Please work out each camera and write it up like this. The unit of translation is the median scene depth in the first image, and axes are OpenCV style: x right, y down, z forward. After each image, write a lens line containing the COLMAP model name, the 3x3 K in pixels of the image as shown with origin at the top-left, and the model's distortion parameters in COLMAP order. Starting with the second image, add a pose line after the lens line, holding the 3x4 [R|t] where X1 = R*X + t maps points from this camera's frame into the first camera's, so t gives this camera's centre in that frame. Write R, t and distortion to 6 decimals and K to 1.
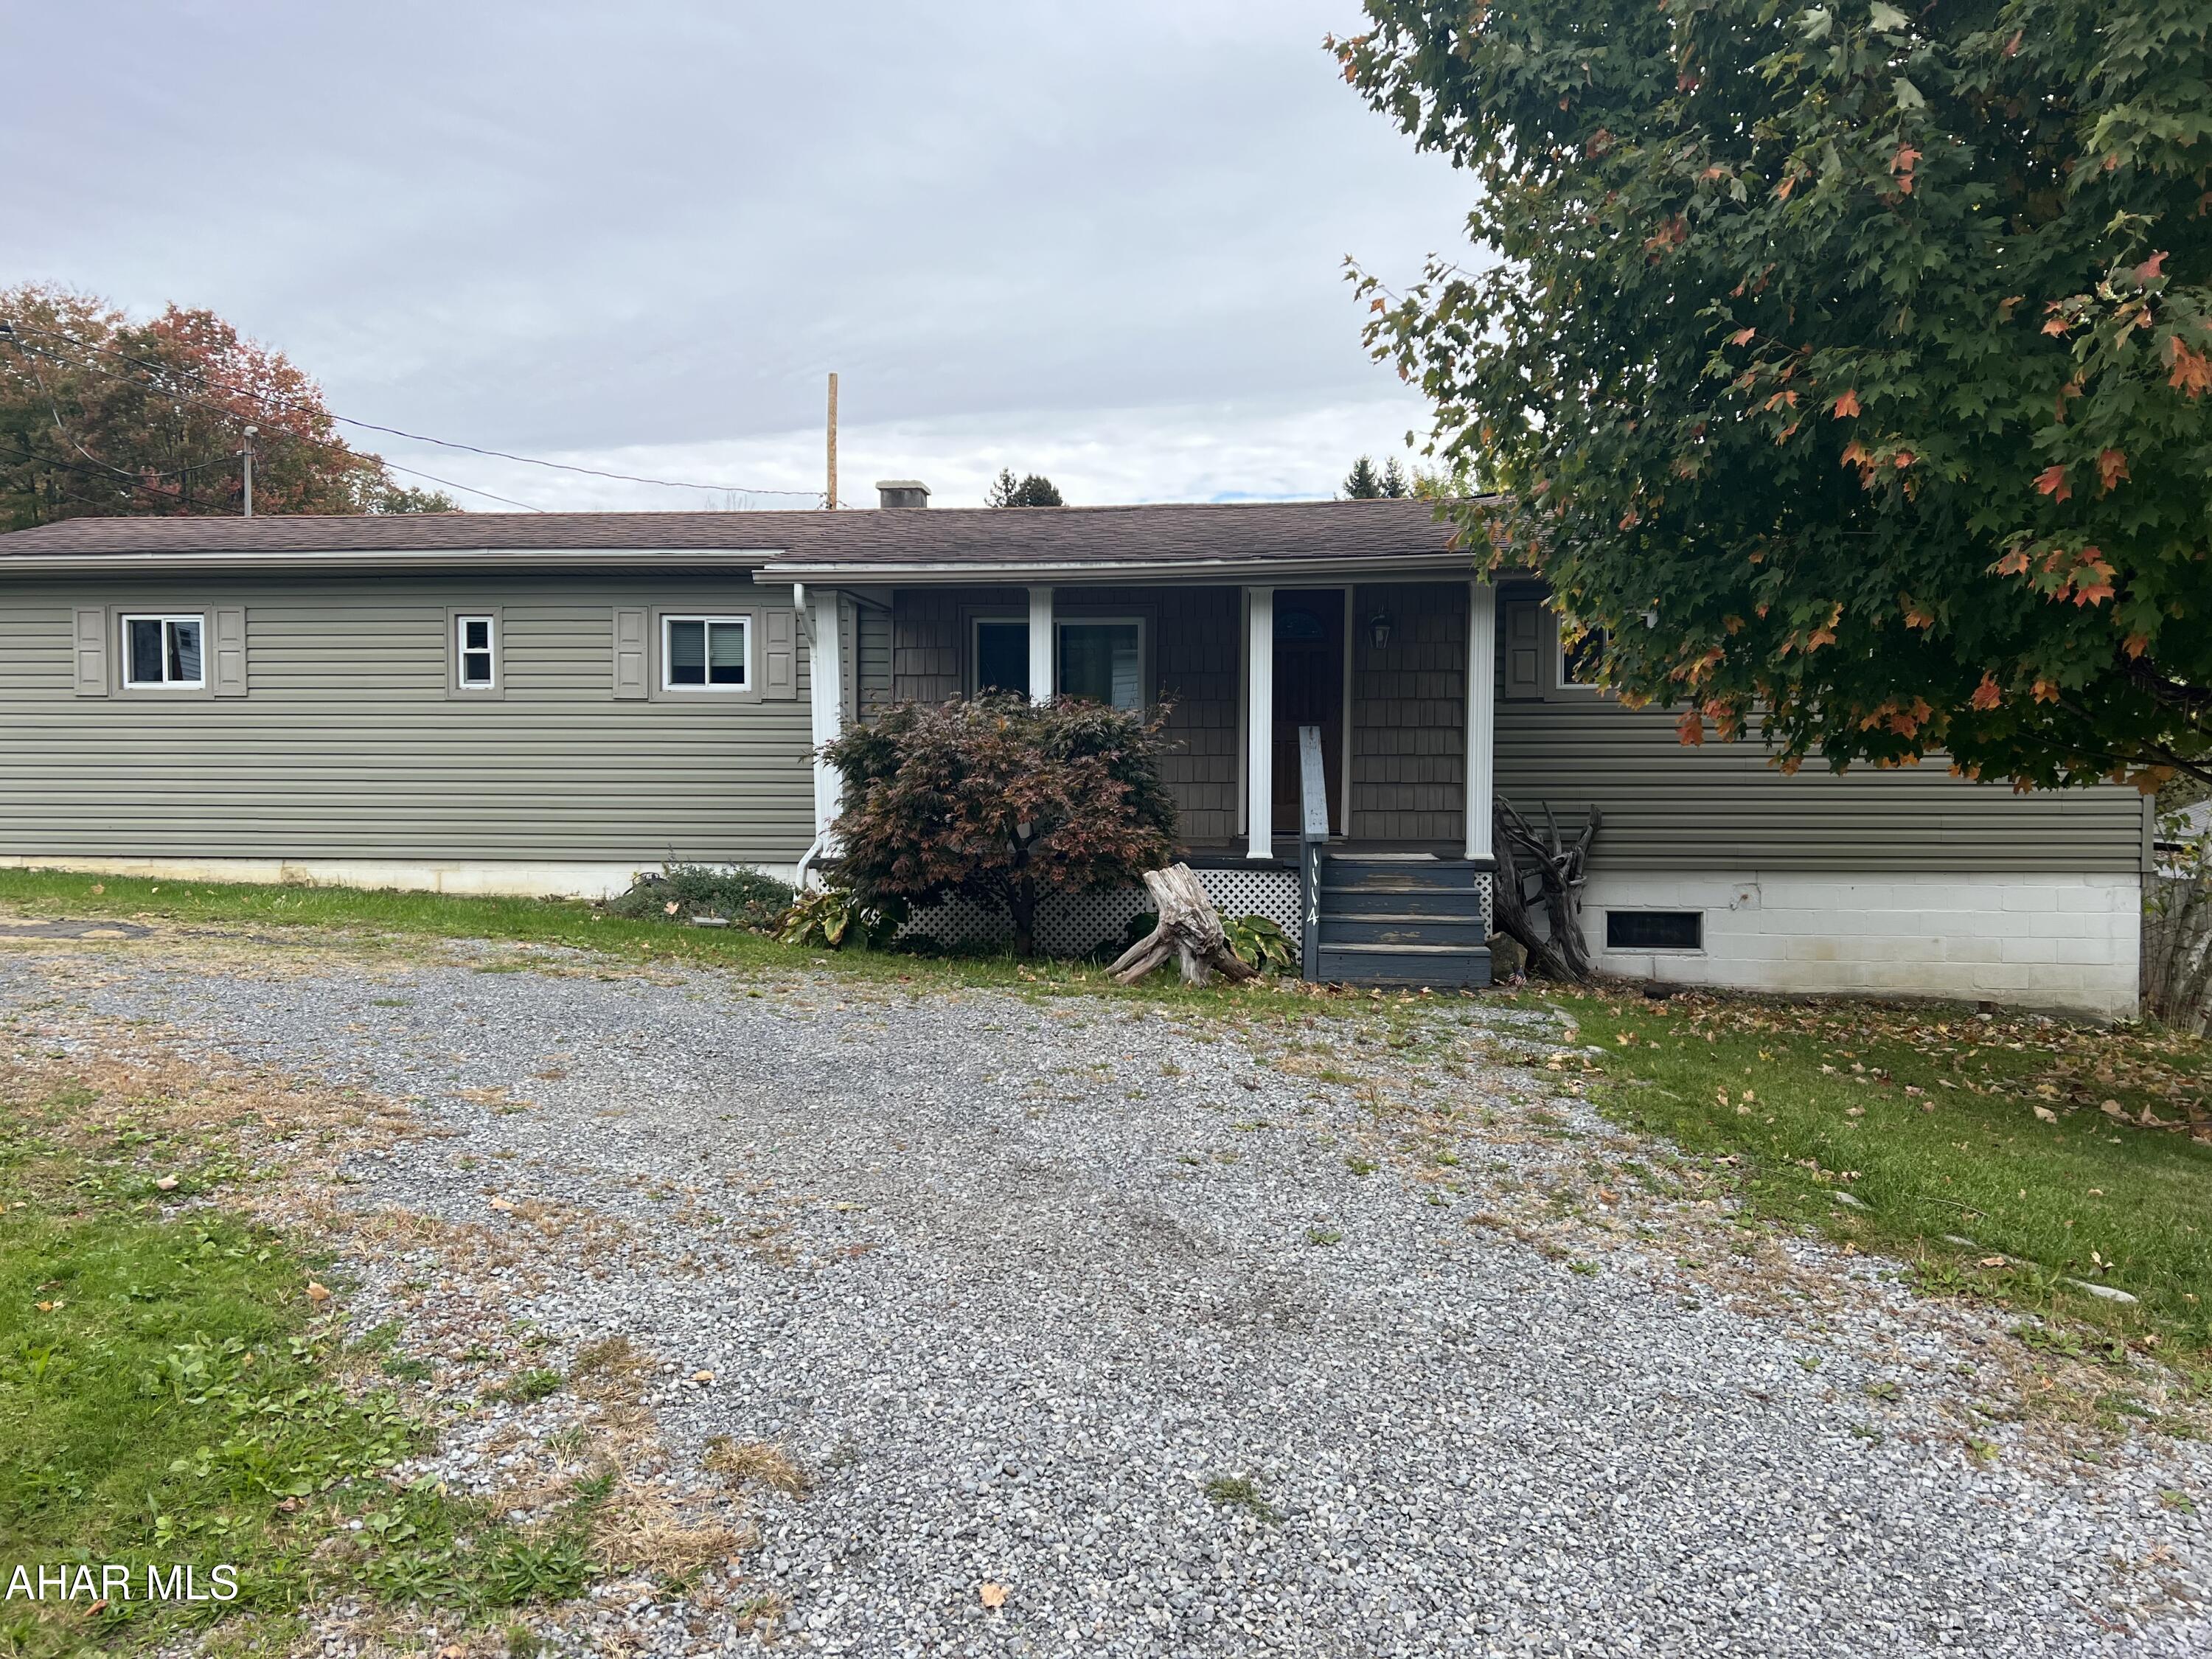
lens RADIAL K [[1648.7, 0, 1110.2], [0, 1648.7, 840.2], [0, 0, 1]] dist [0.054735, -0.054161]
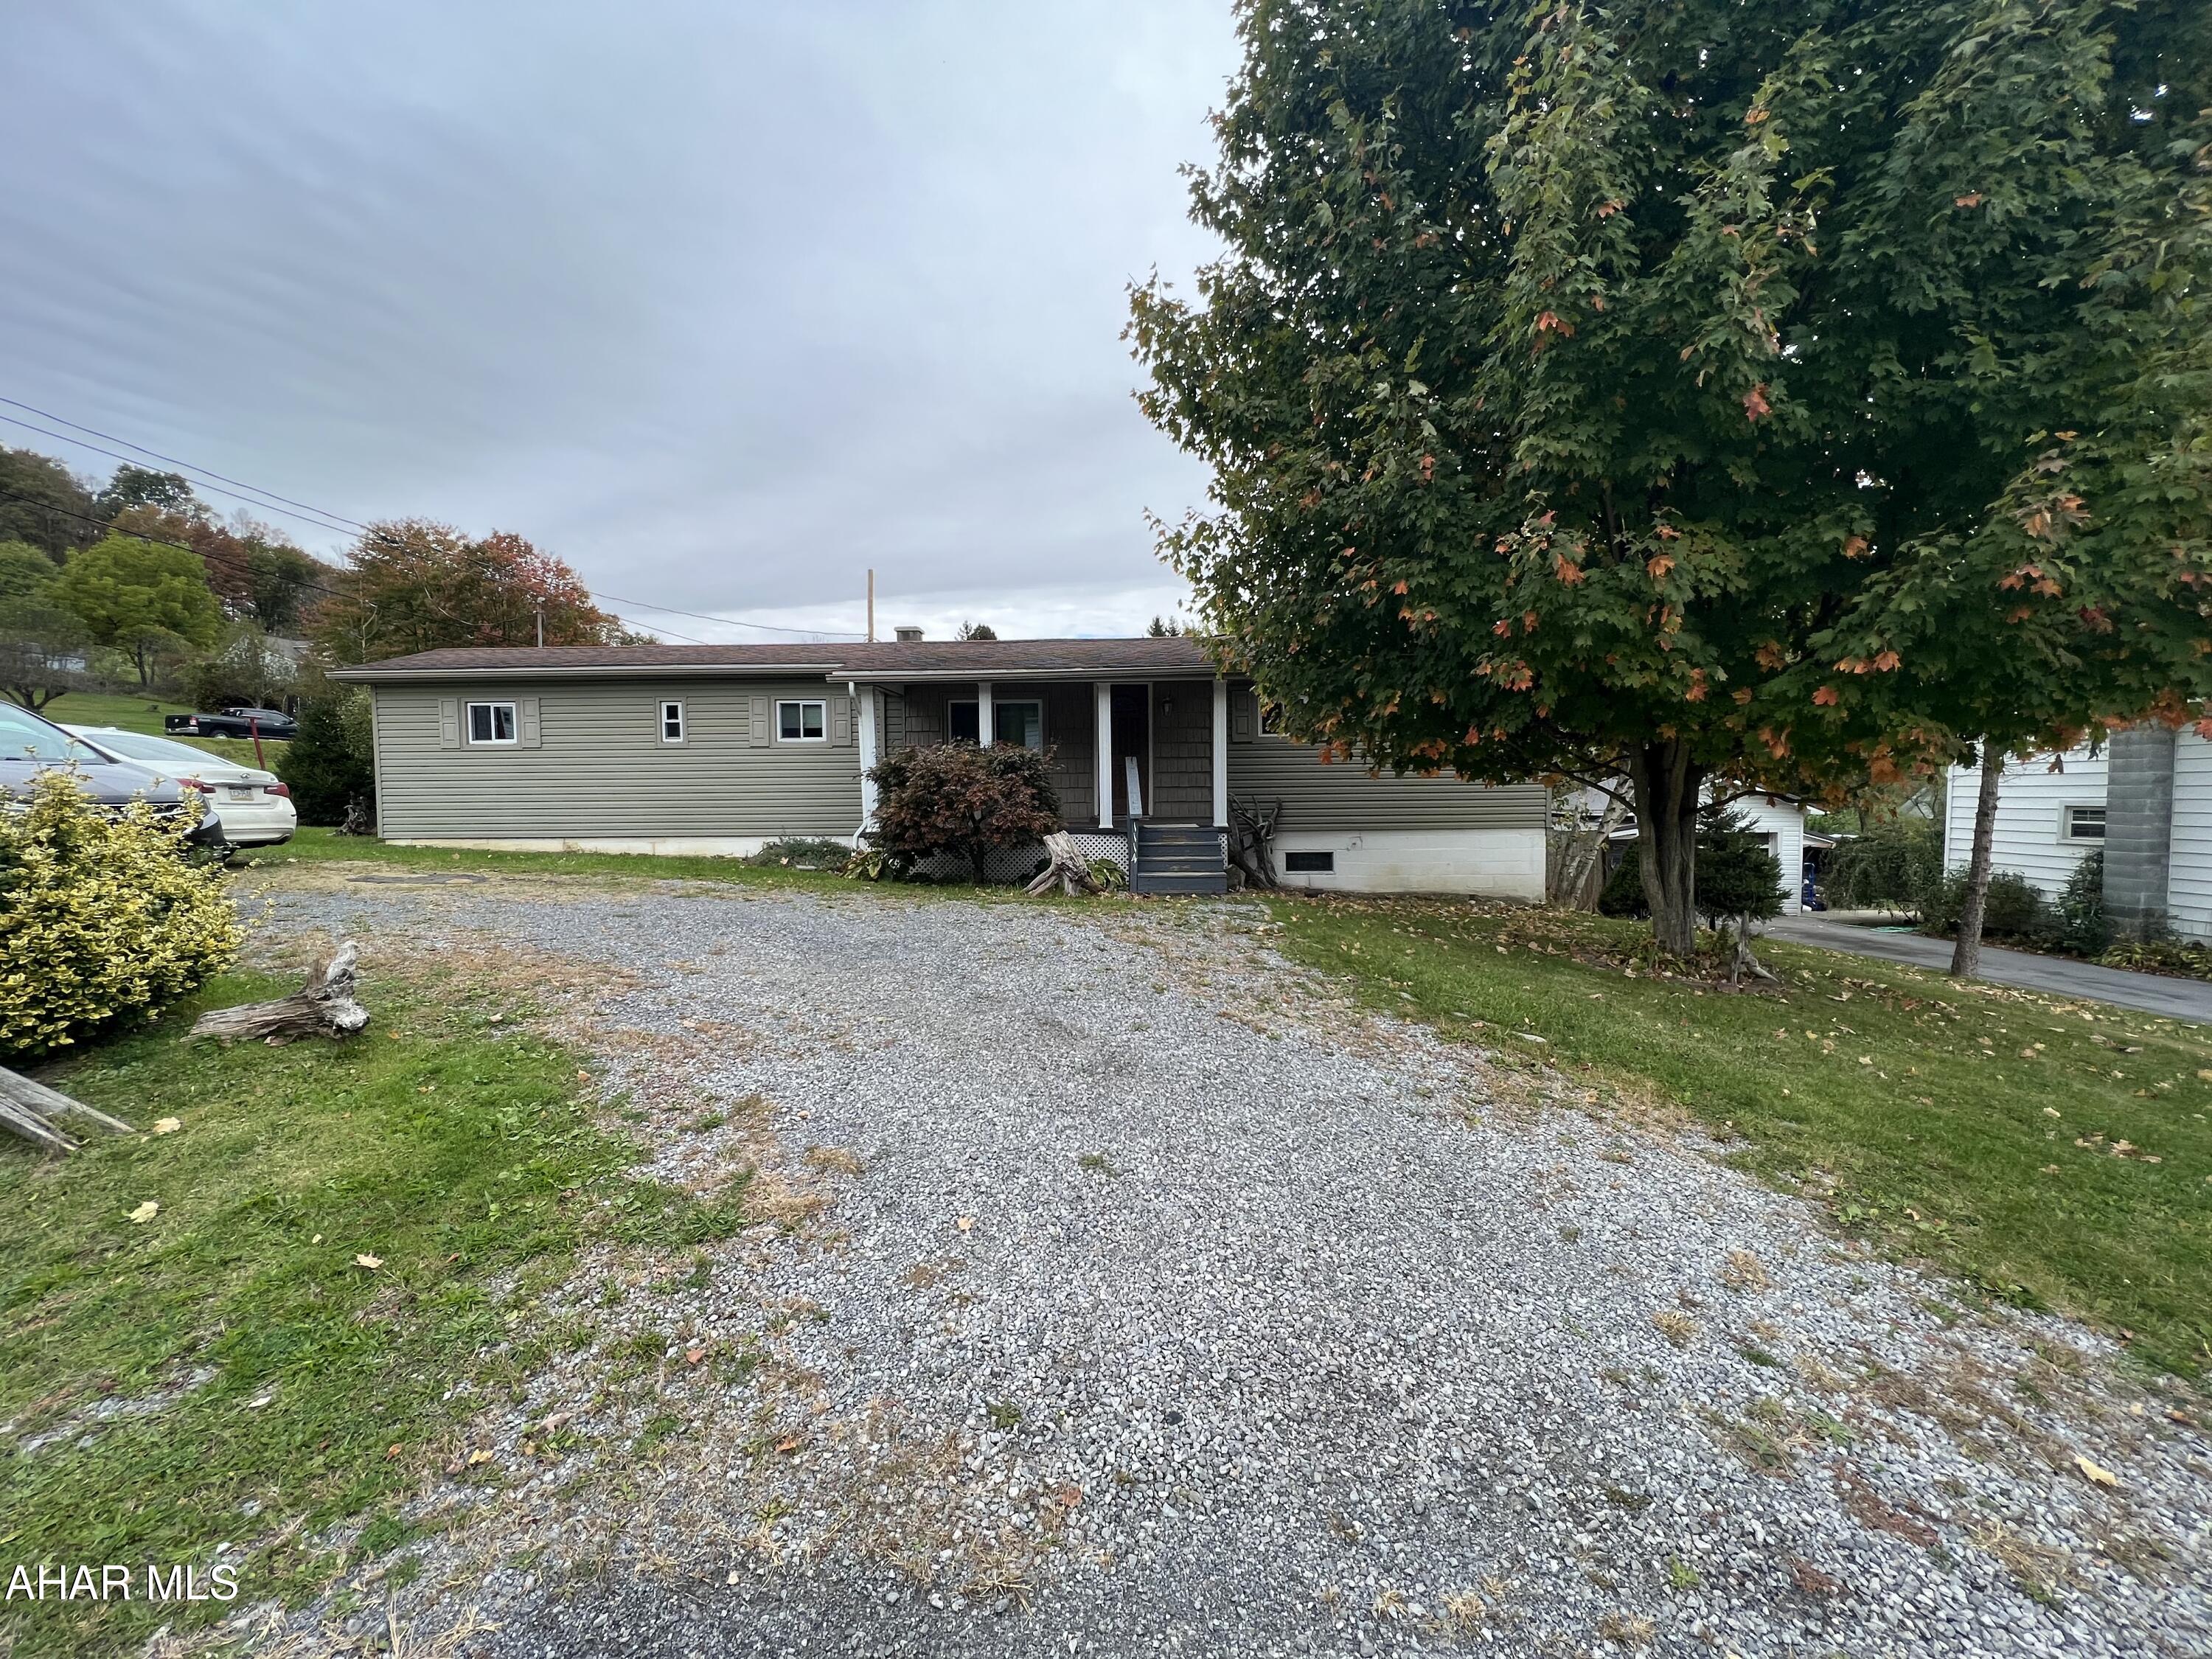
lens RADIAL K [[880.1, 0, 1106.0], [0, 880.1, 829.5], [0, 0, 1]] dist [-0.002310, -0.000154]
pose [[0.995827, -0.016826, 0.089702, 0.002890], [0.015914, 0.999814, 0.010872, 0.003244], [-0.089868, -0.009399, 0.995909, 0.006894]]
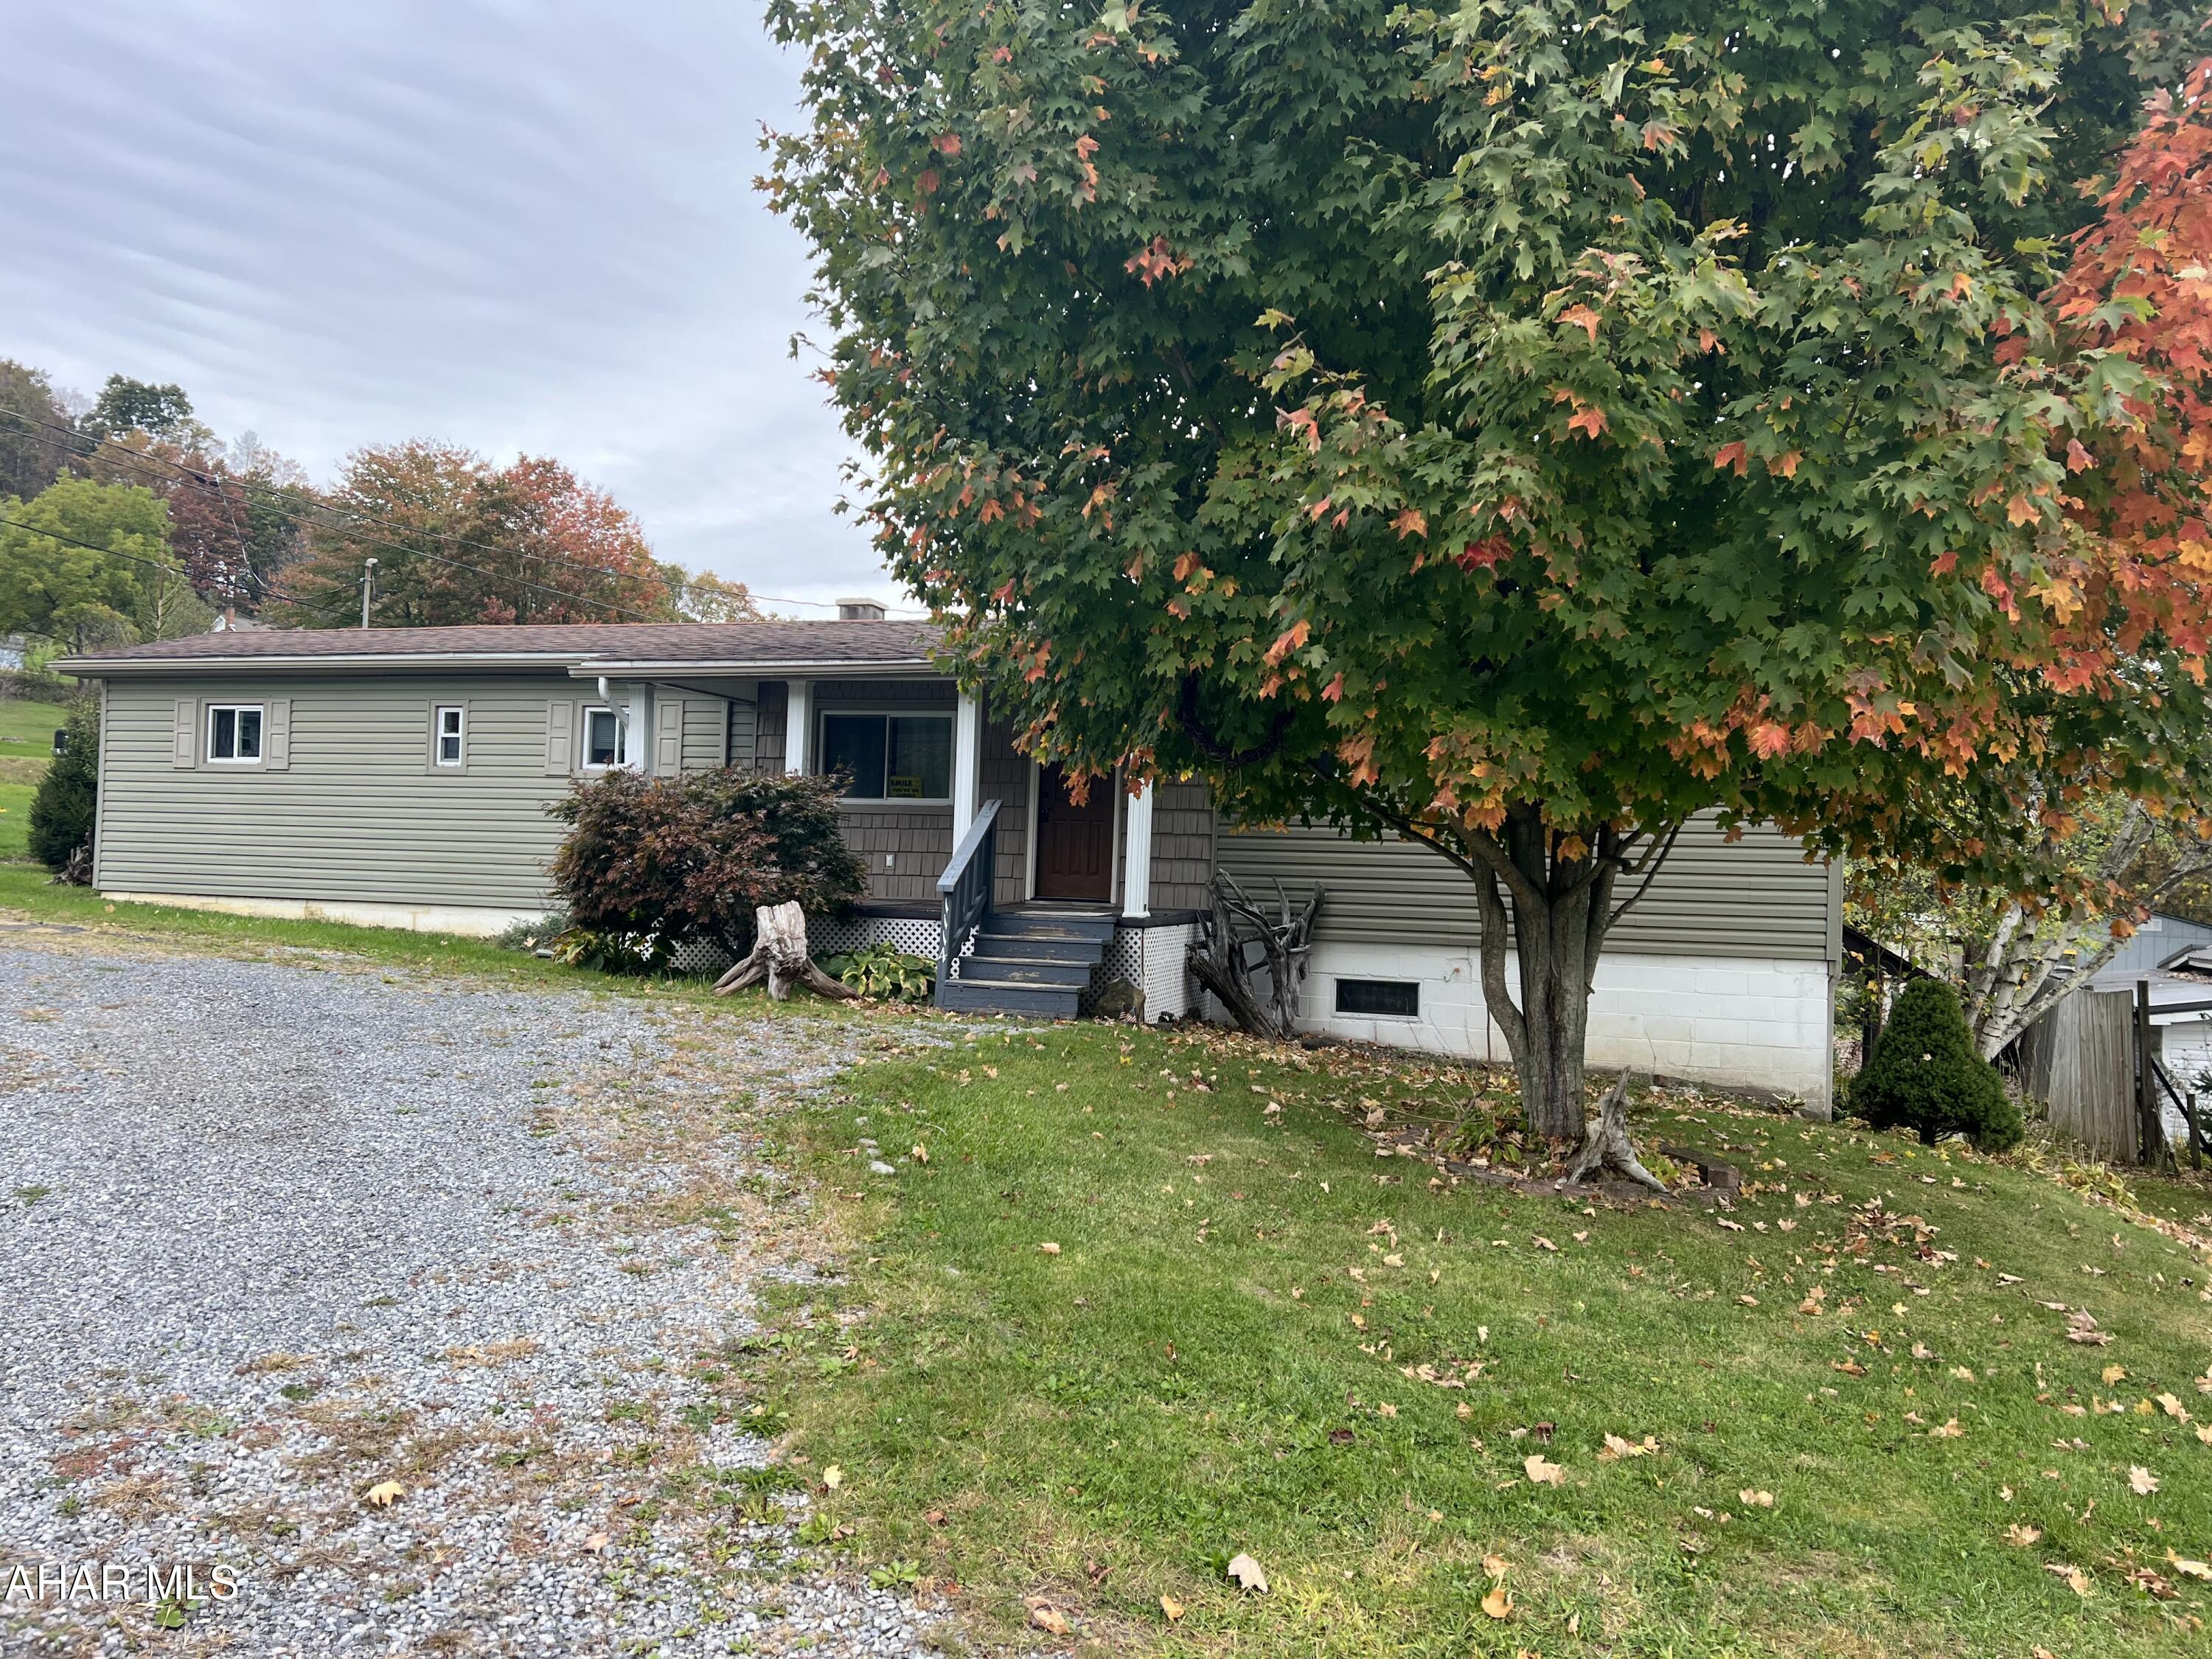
lens RADIAL K [[1648.7, 0, 1110.2], [0, 1648.7, 840.2], [0, 0, 1]] dist [0.054735, -0.054161]
pose [[0.979670, 0.023609, -0.199220, 0.899603], [-0.037715, 0.997019, -0.067310, 0.073670], [0.197037, 0.073455, 0.977640, -0.269476]]
